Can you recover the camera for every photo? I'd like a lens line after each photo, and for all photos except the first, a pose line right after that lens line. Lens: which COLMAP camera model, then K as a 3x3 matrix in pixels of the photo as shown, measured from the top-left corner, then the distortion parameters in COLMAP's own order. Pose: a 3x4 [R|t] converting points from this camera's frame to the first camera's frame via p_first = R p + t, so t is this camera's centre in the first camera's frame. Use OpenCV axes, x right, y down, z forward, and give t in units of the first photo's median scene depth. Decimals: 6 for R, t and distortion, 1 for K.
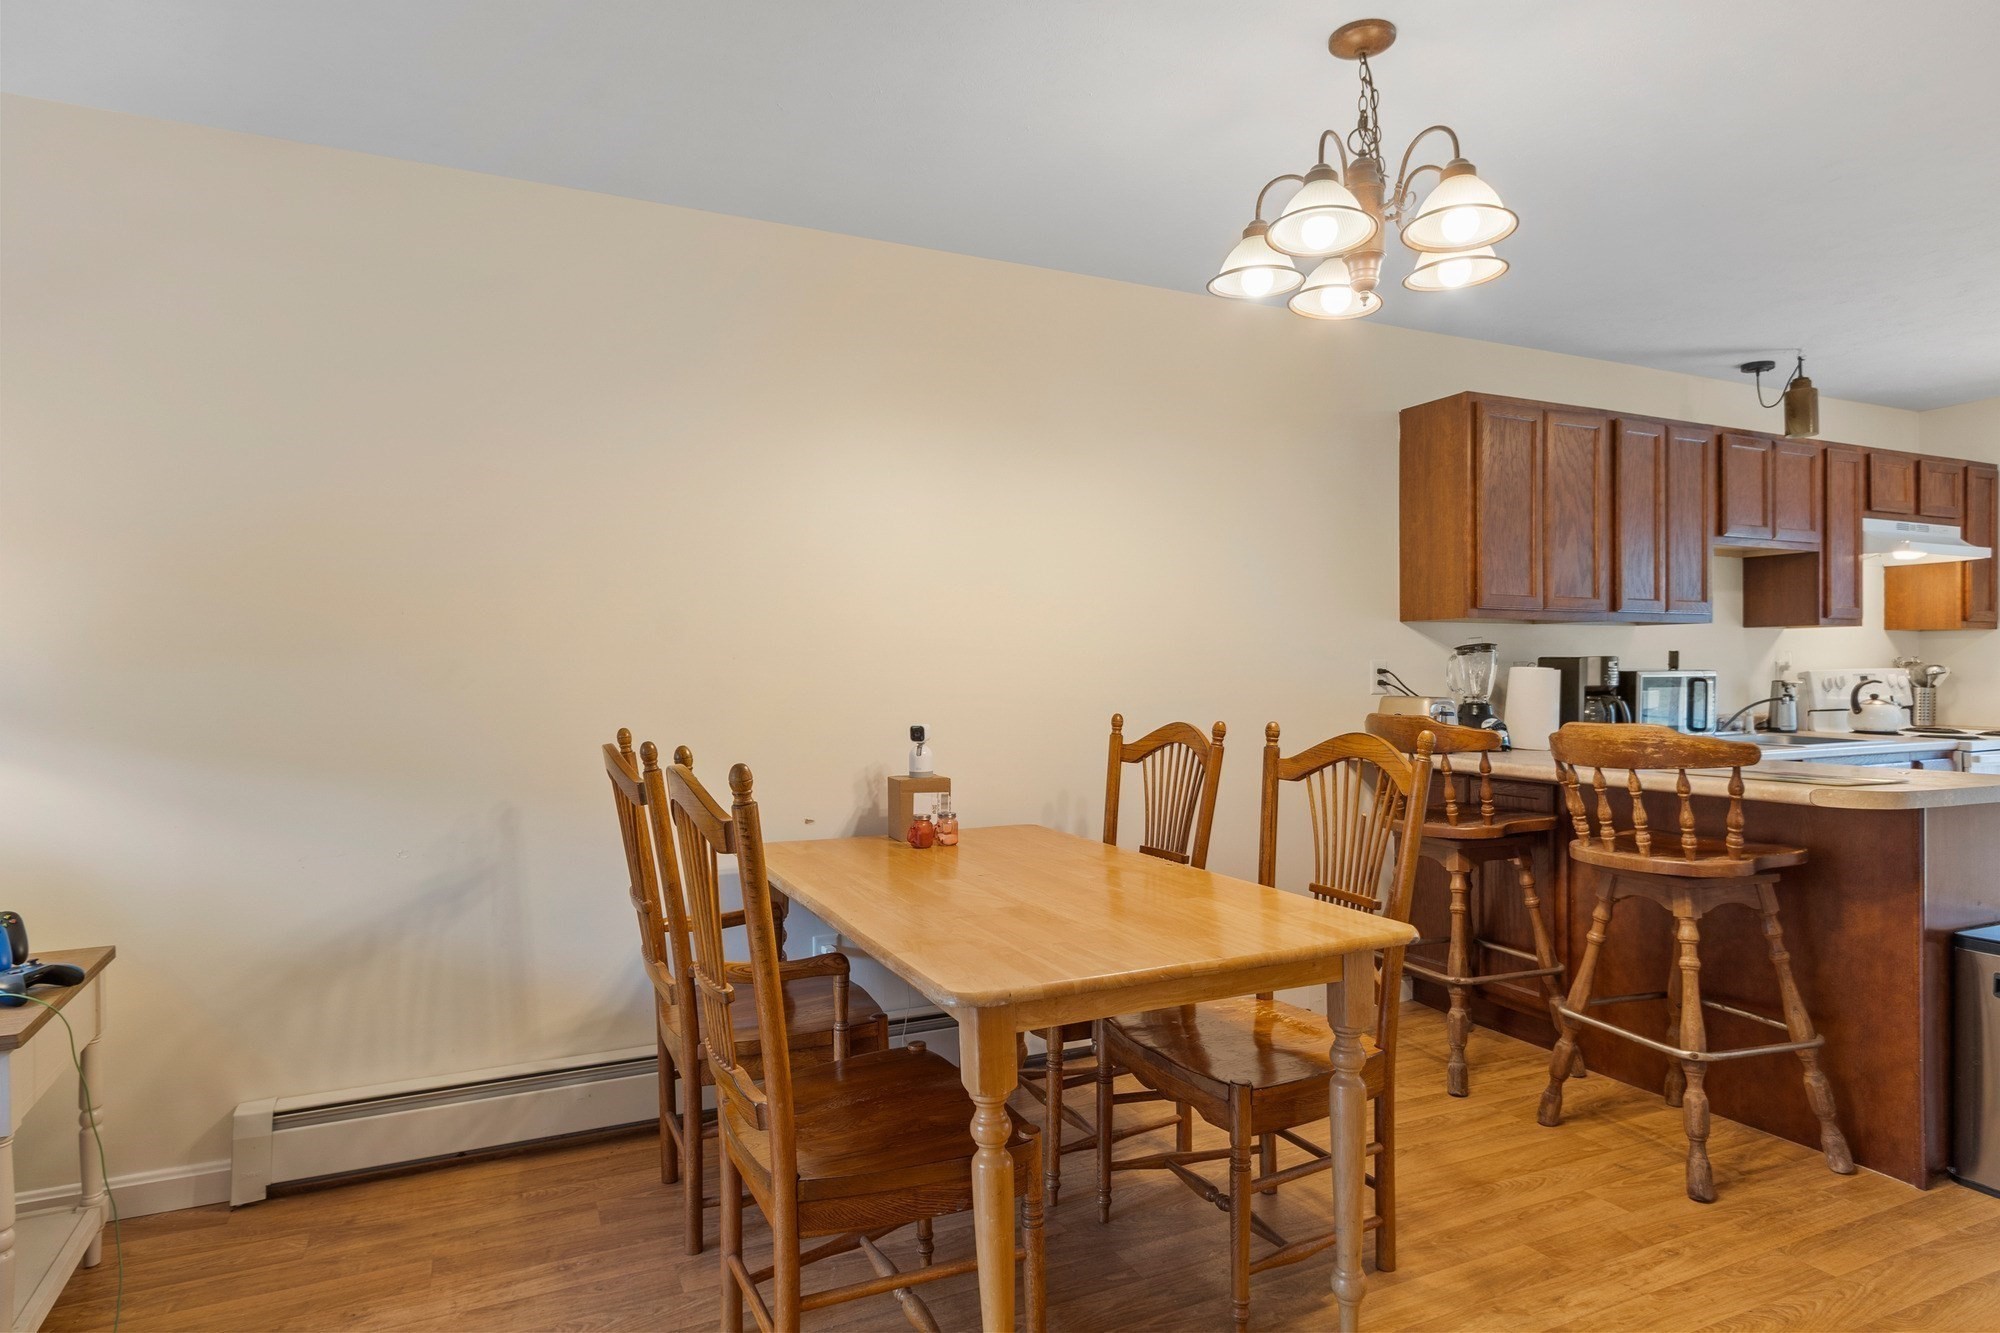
lens RADIAL K [[1102.0, 0, 985.6], [0, 1102.0, 672.9], [0, 0, 1]] dist [0.004698, -0.006203]
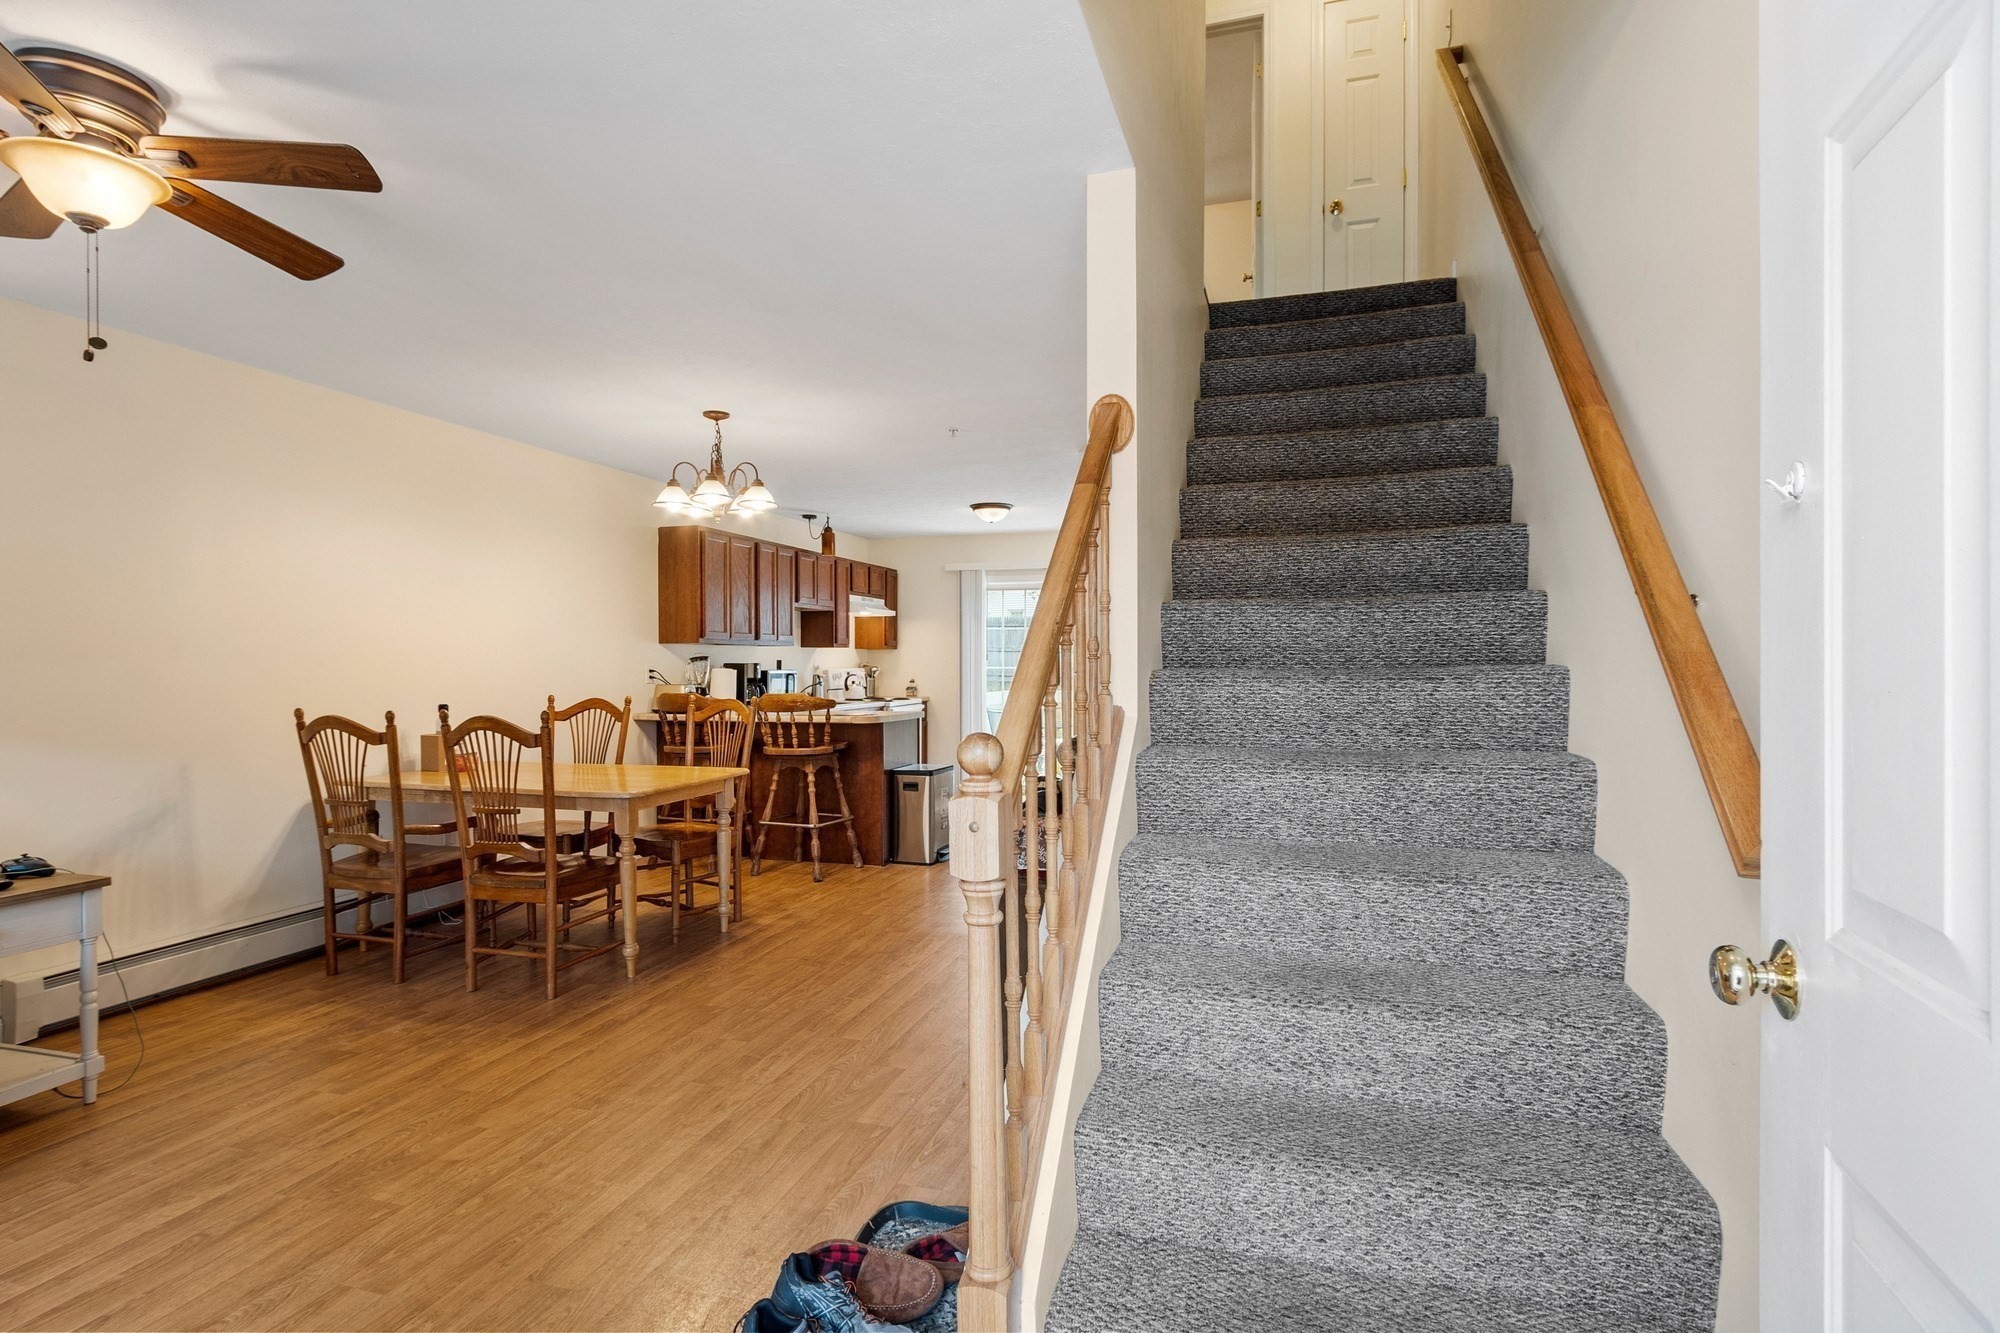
lens RADIAL K [[1005.5, 0, 986.9], [0, 1005.5, 669.6], [0, 0, 1]] dist [-0.002887, -0.001107]
pose [[0.665395, -0.001517, 0.746490, -0.486860], [-0.000007, 0.999998, 0.002038, -0.006456], [-0.746492, -0.001361, 0.665393, -0.490745]]
